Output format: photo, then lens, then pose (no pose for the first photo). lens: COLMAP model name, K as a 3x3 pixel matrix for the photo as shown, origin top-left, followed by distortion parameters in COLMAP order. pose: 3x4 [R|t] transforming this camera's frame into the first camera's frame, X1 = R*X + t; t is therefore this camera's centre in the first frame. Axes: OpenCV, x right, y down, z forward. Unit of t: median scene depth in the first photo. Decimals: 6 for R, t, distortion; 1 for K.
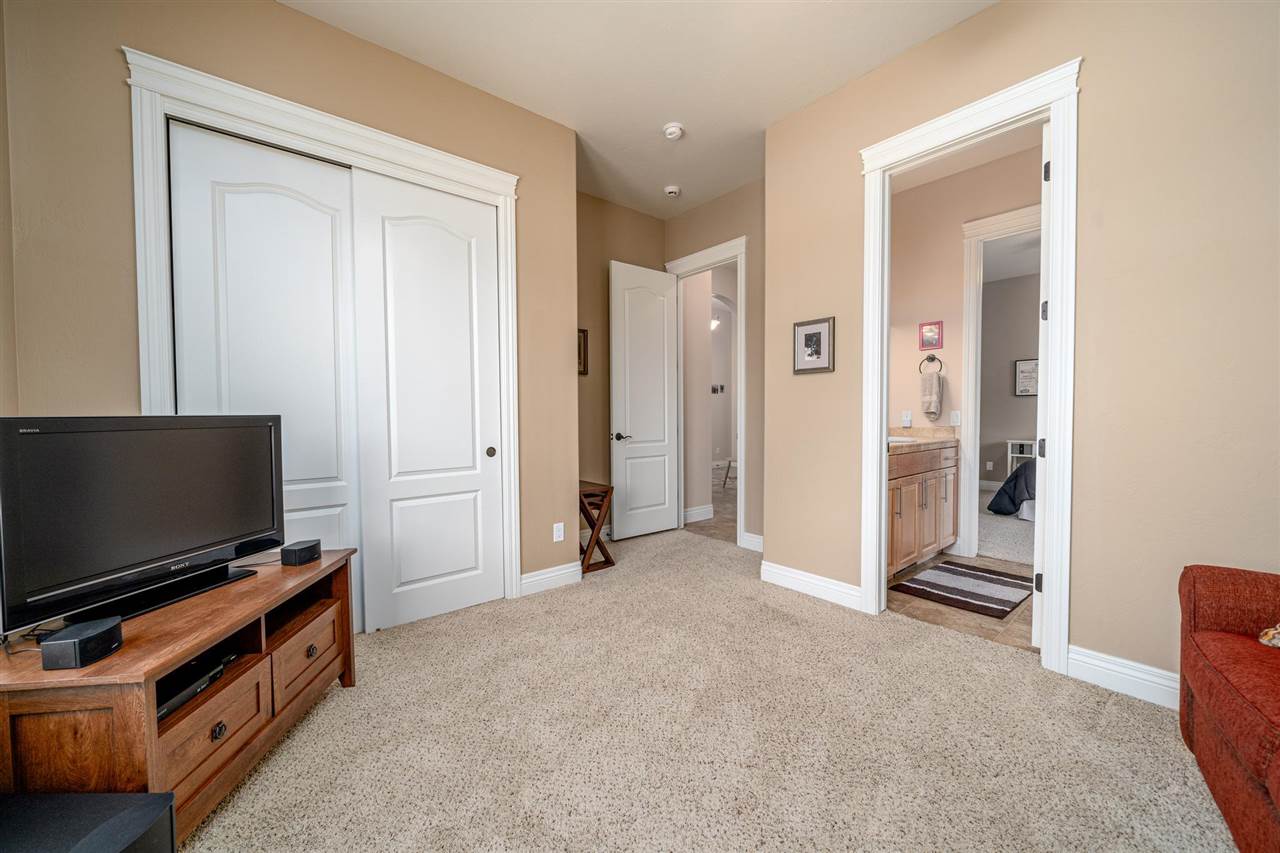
lens RADIAL K [[480.2, 0, 639.3], [0, 480.2, 427.1], [0, 0, 1]] dist [-0.003418, 0.000031]
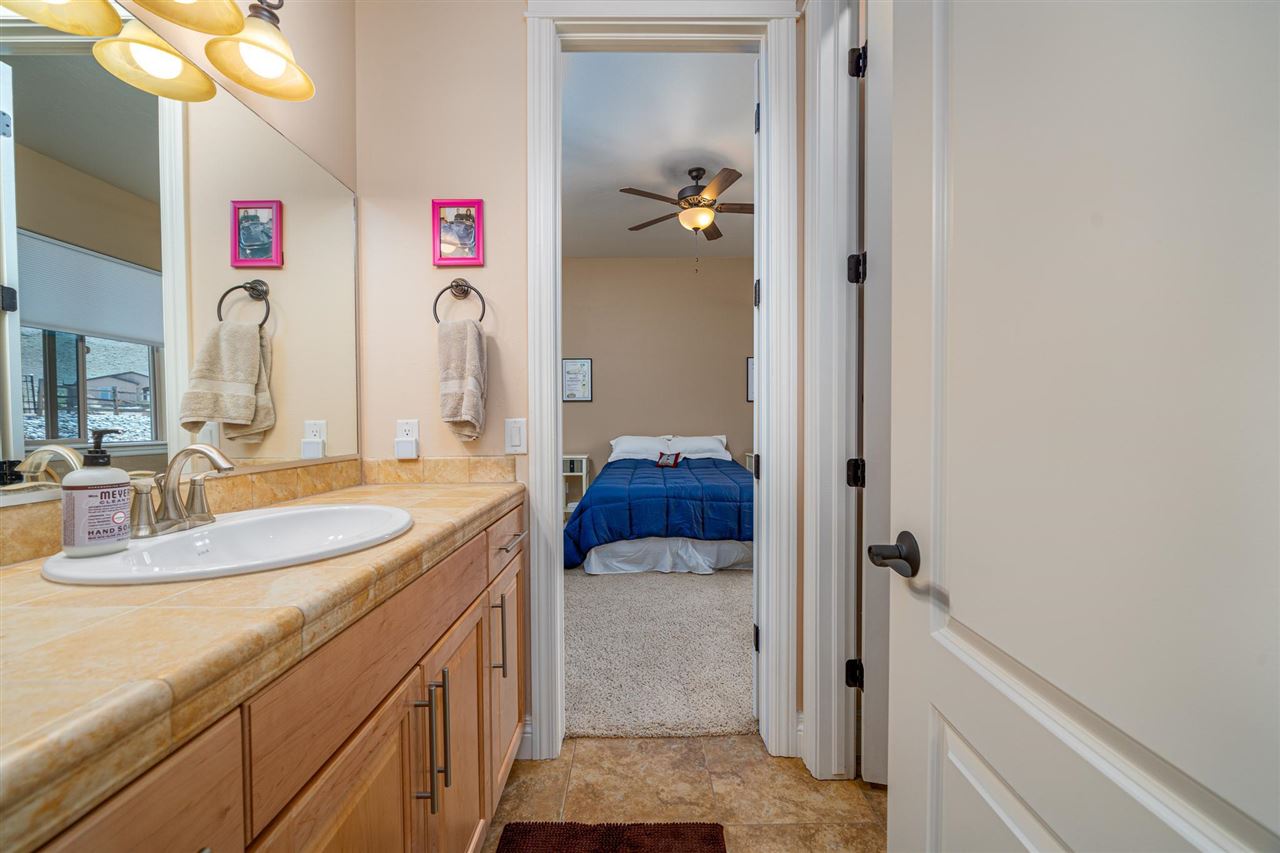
lens RADIAL K [[480.2, 0, 639.3], [0, 480.2, 427.1], [0, 0, 1]] dist [-0.003418, 0.000031]
pose [[0.638264, -0.011131, 0.769737, 0.393518], [0.025104, 0.999665, -0.006361, -0.020375], [-0.769408, 0.023383, 0.638329, 0.631021]]
